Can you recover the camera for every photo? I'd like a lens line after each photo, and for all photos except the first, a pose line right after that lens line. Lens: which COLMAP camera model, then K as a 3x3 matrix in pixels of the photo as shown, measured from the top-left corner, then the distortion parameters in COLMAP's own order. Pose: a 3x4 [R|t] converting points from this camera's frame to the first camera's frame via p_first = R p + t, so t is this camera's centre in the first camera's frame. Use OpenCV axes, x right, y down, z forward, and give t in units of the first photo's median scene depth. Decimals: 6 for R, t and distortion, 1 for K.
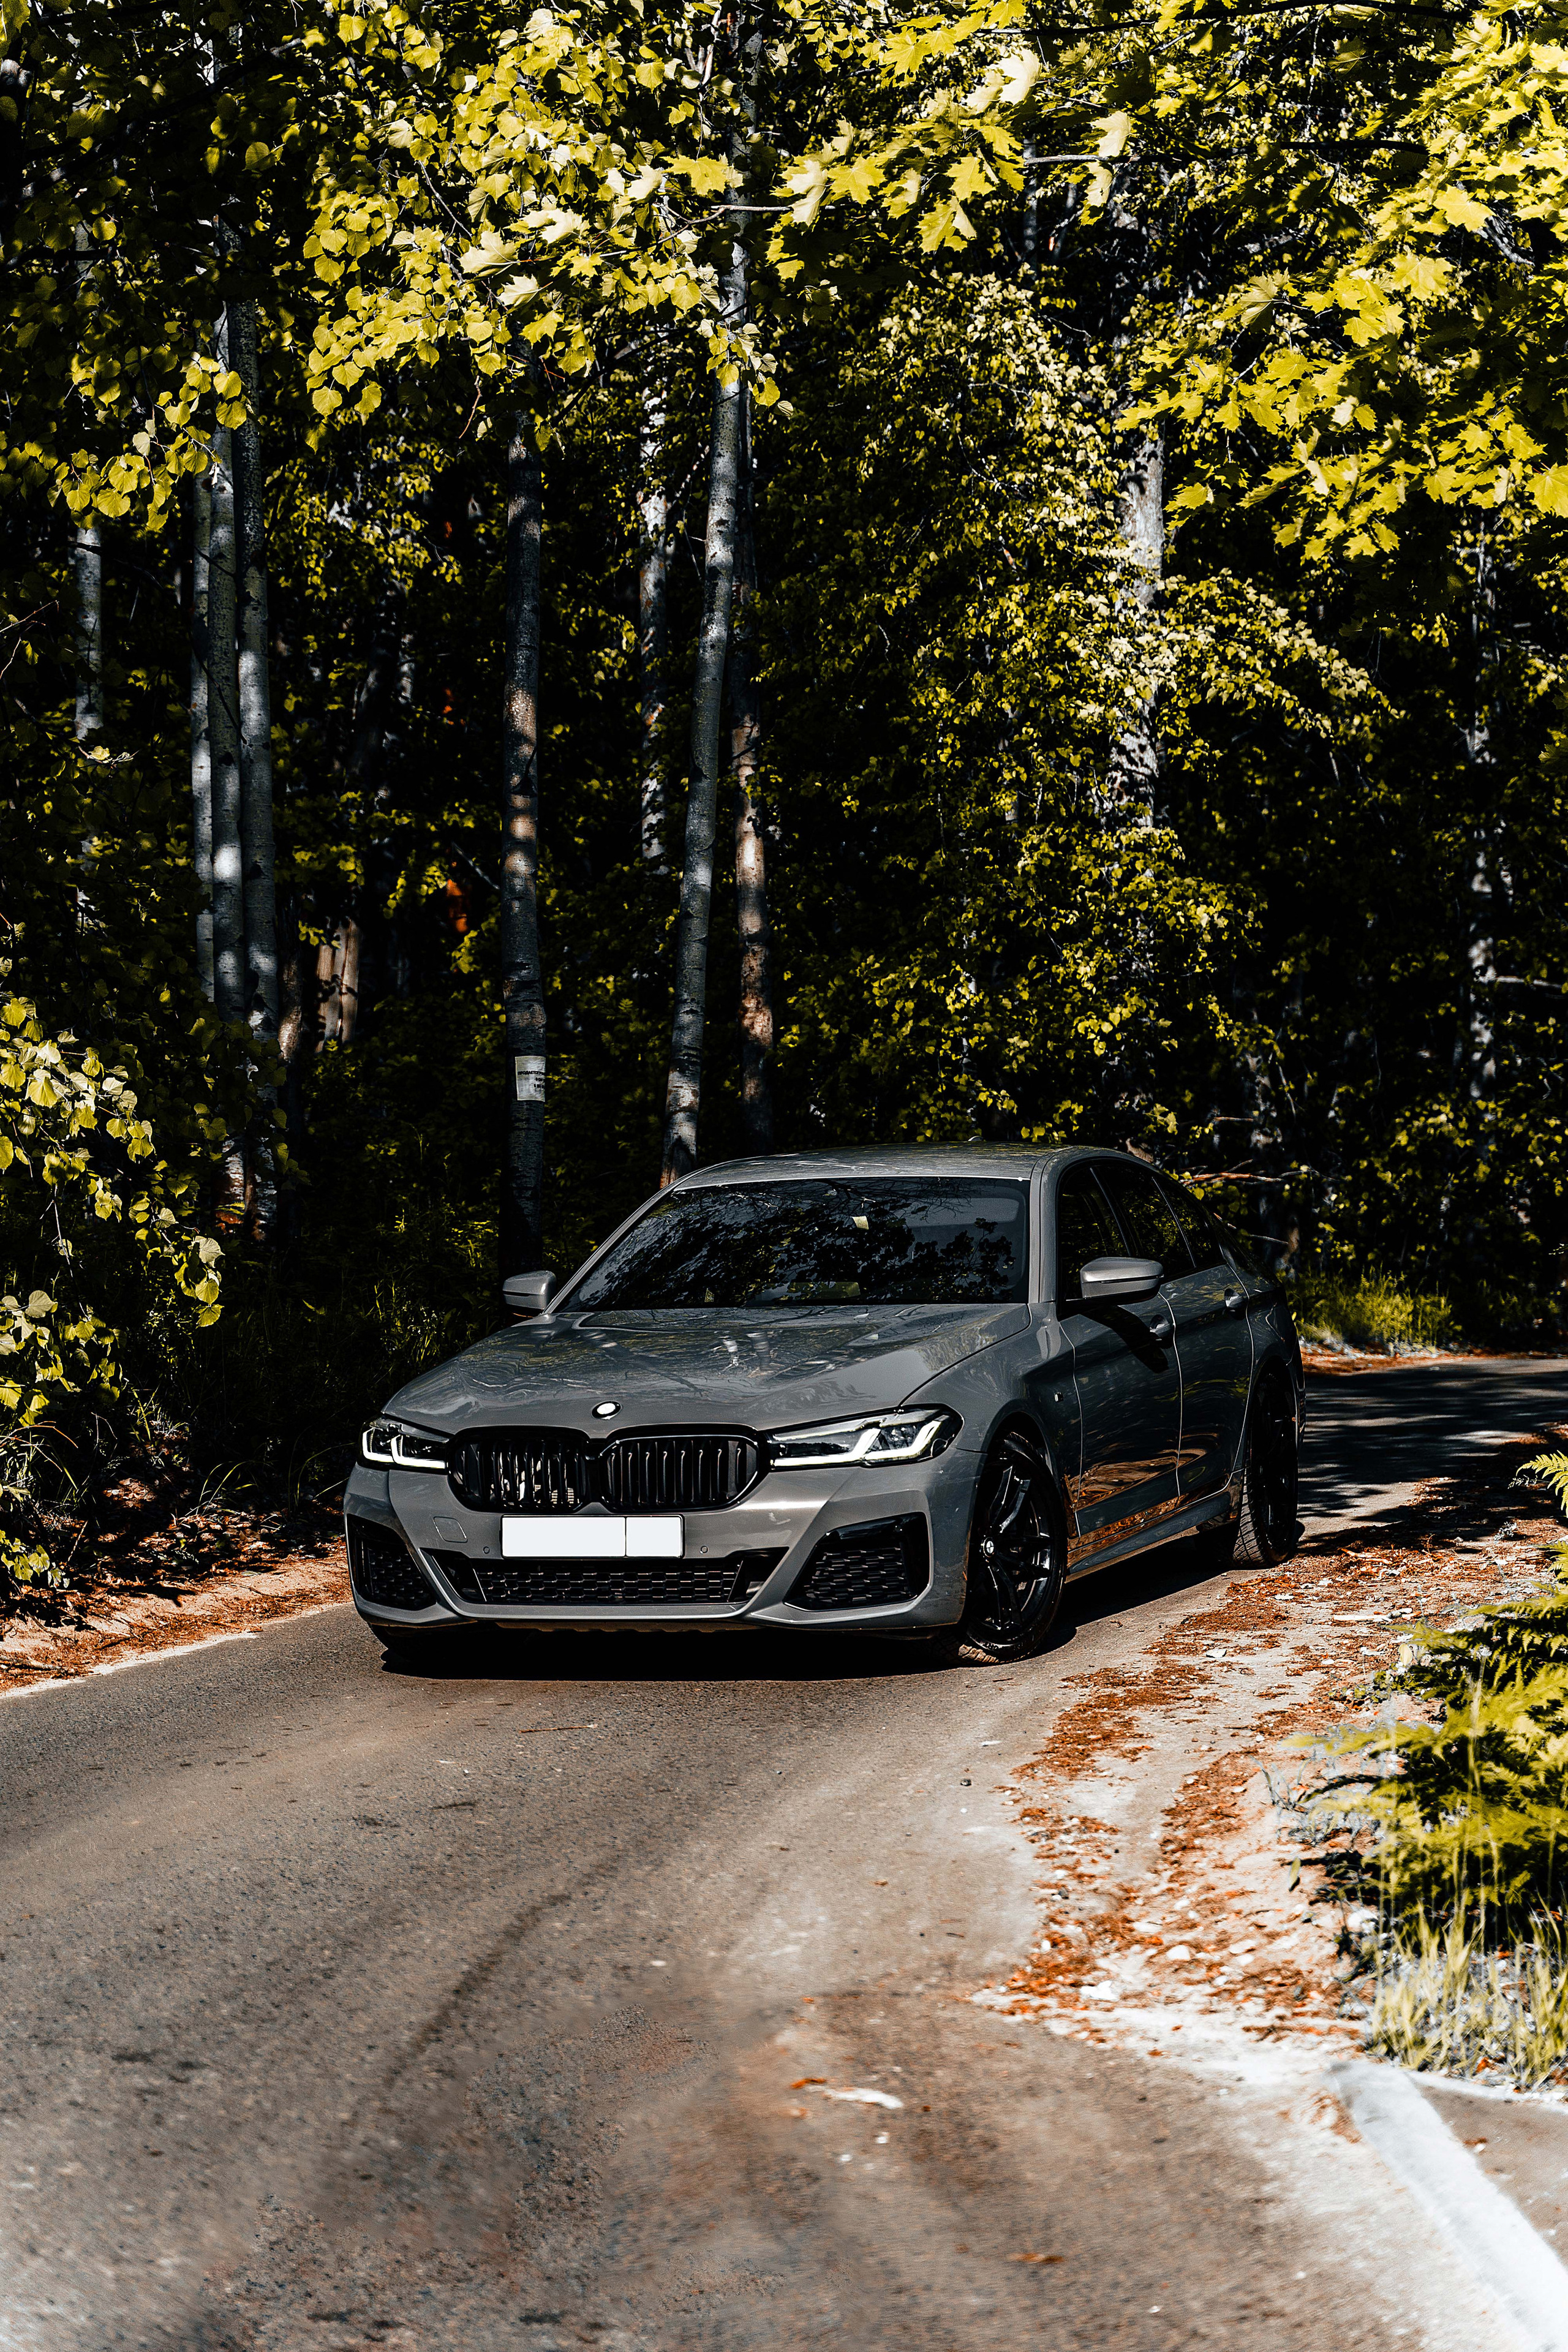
lens RADIAL K [[4783.6, 0, 836.8], [0, 4783.6, 1209.2], [0, 0, 1]] dist [-0.027323, 0.185686]
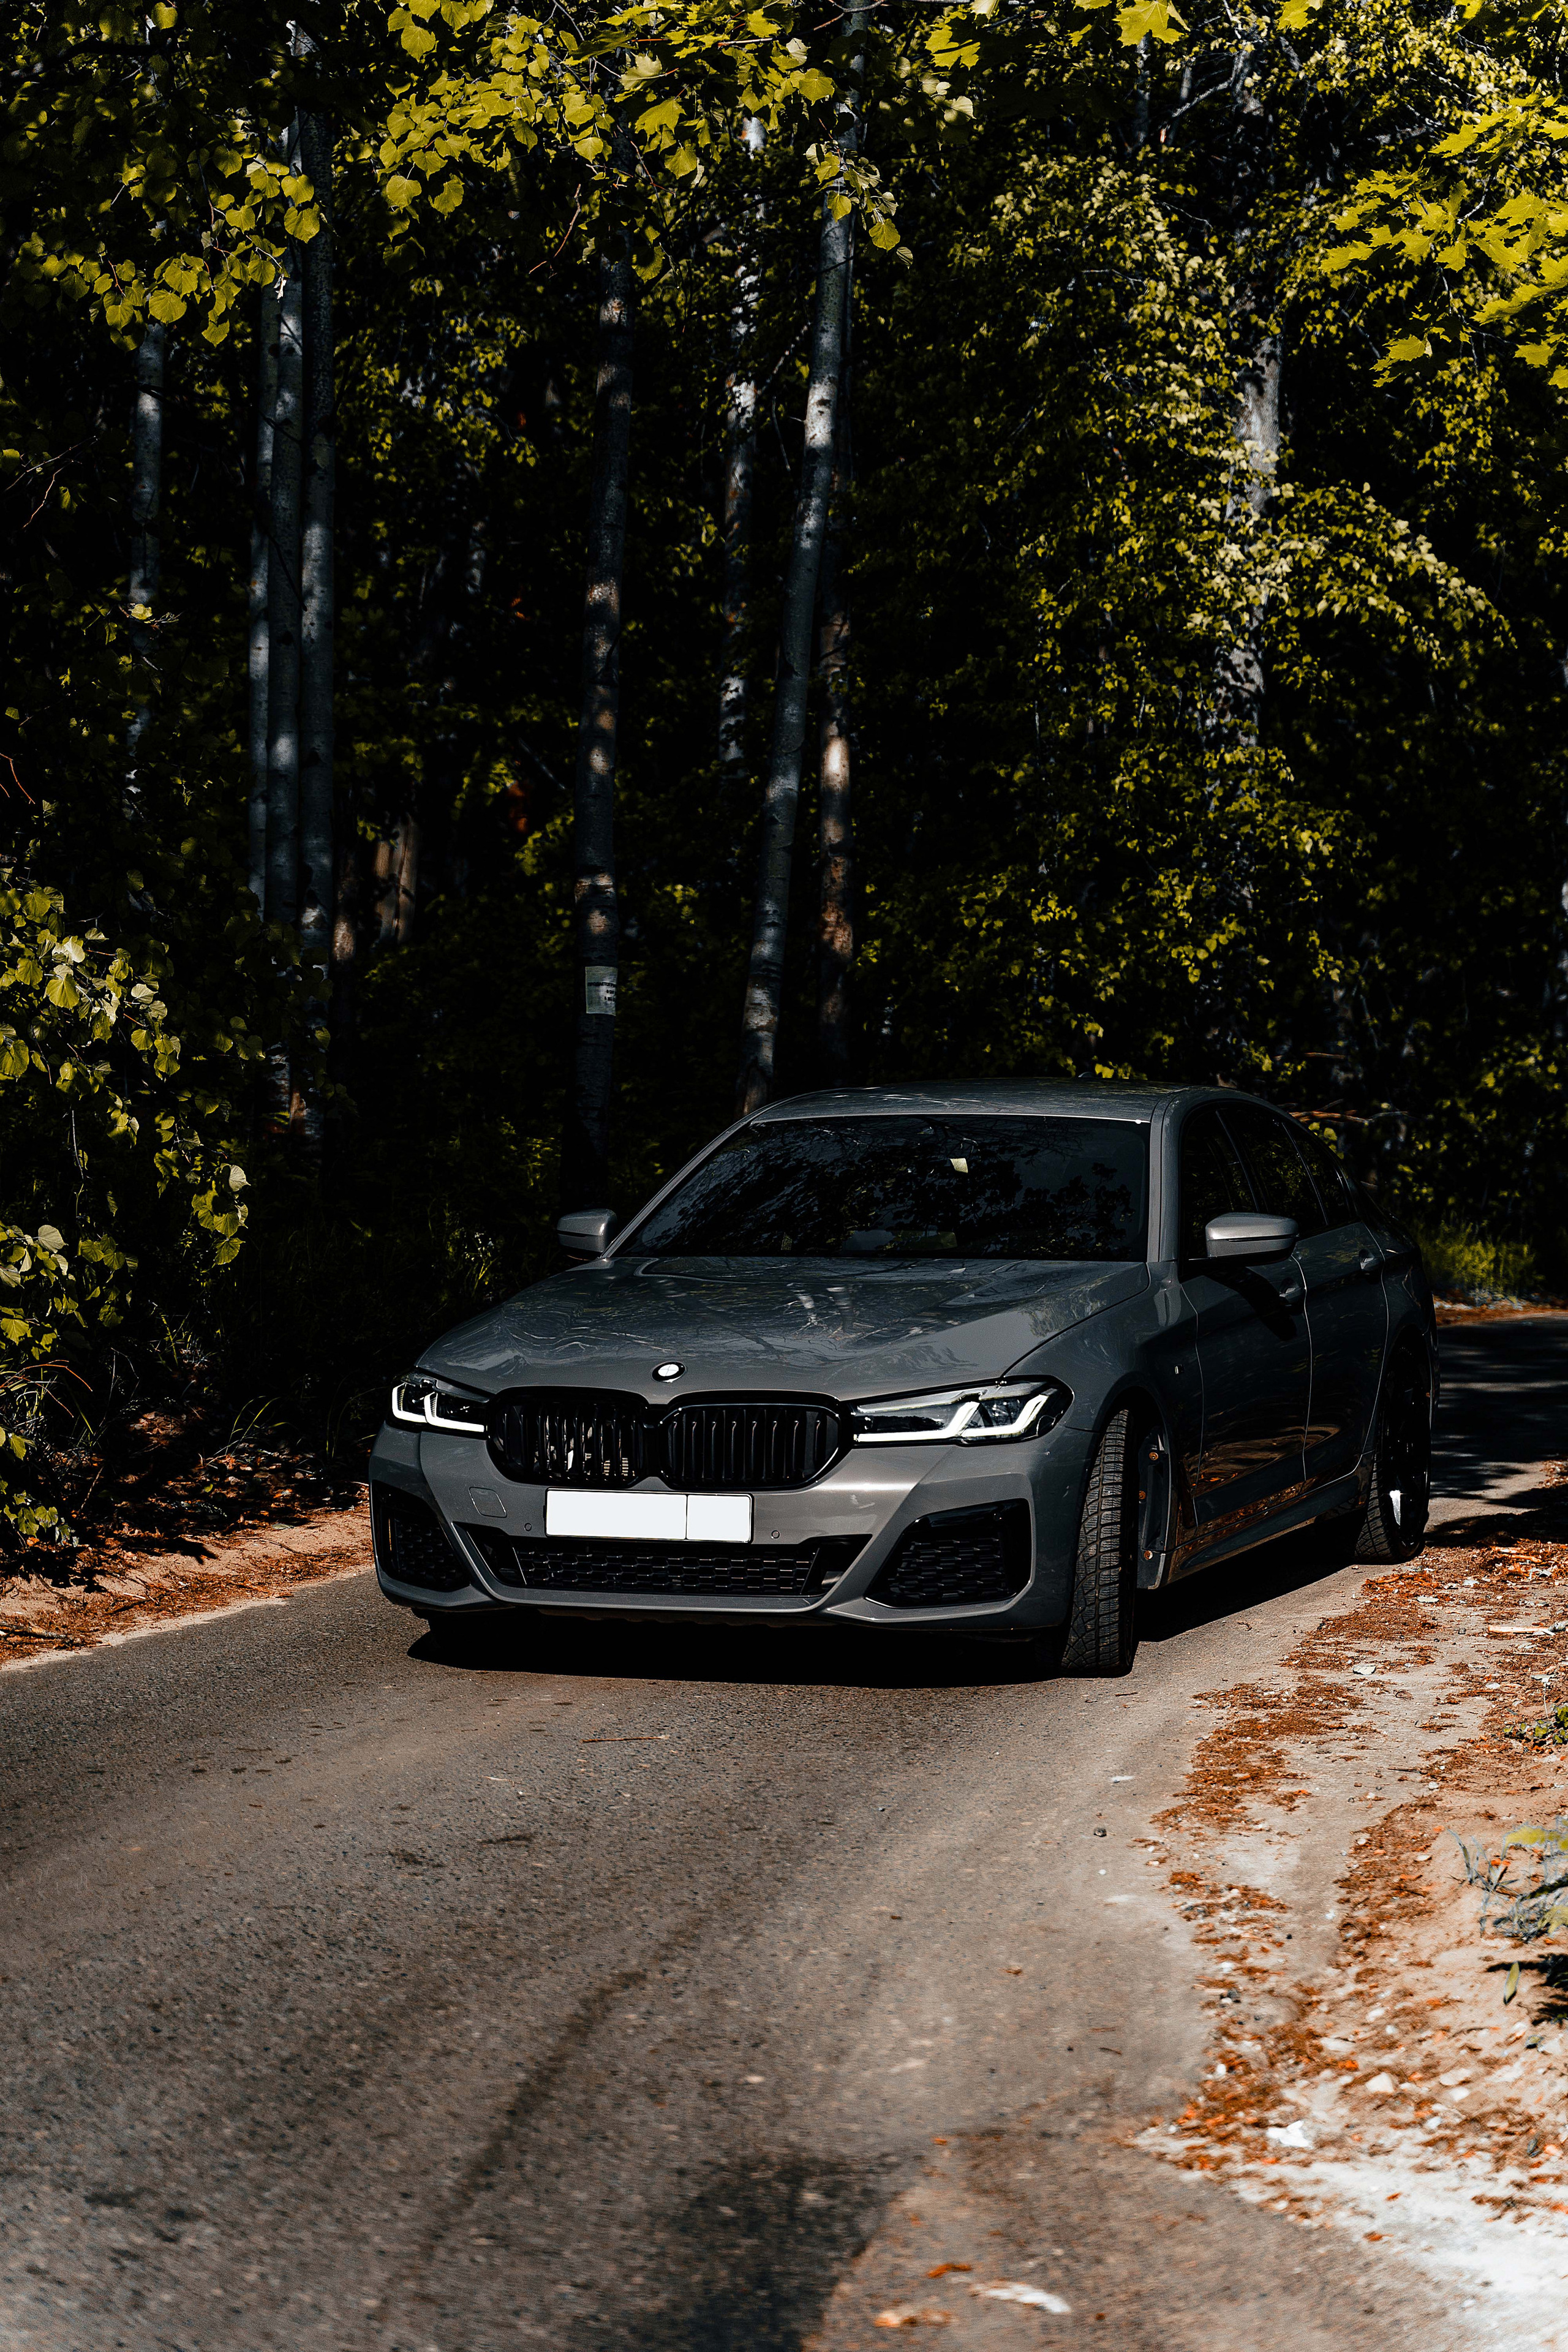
lens RADIAL K [[4783.6, 0, 836.8], [0, 4783.6, 1209.2], [0, 0, 1]] dist [-0.027323, 0.185686]
pose [[0.999369, 0.034336, -0.009129, -0.014215], [-0.034169, 0.999256, 0.017863, -0.005338], [0.009736, -0.017540, 0.999799, 0.120808]]
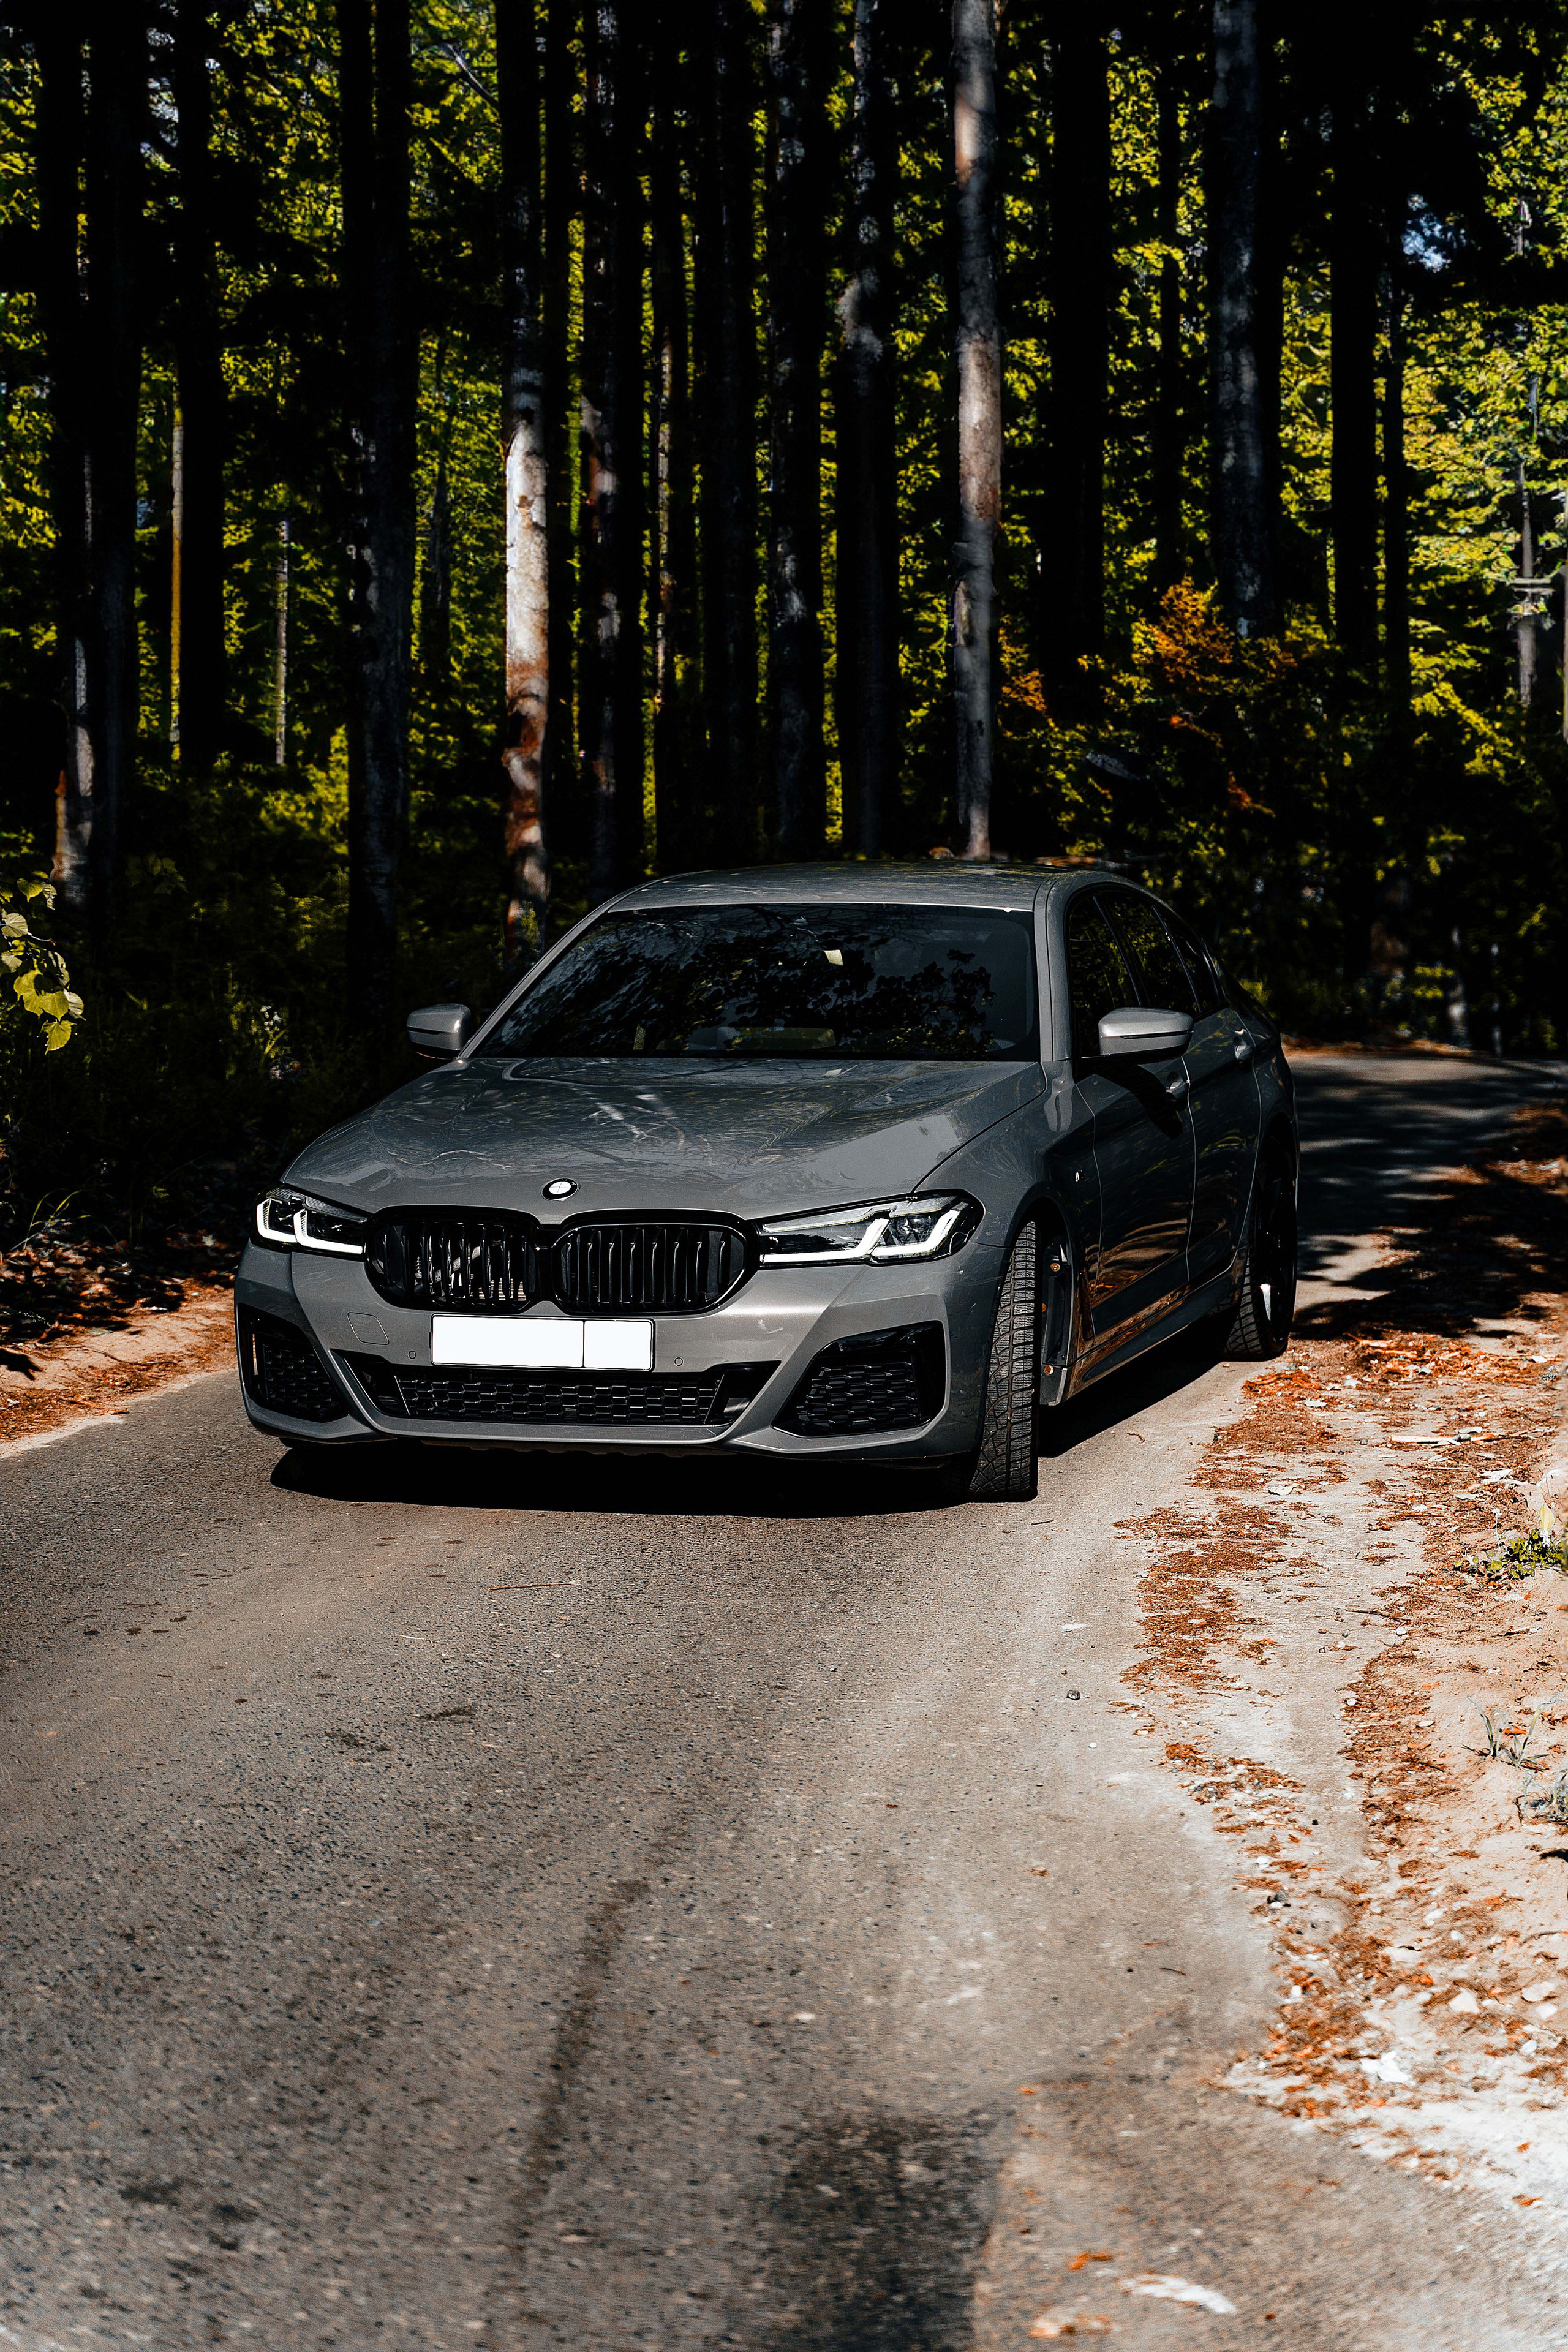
lens RADIAL K [[4783.6, 0, 836.8], [0, 4783.6, 1209.2], [0, 0, 1]] dist [-0.027323, 0.185686]
pose [[0.997802, 0.026198, 0.060868, -0.056191], [-0.030682, 0.996791, 0.073932, -0.018658], [-0.058736, -0.075637, 0.995404, 0.171166]]
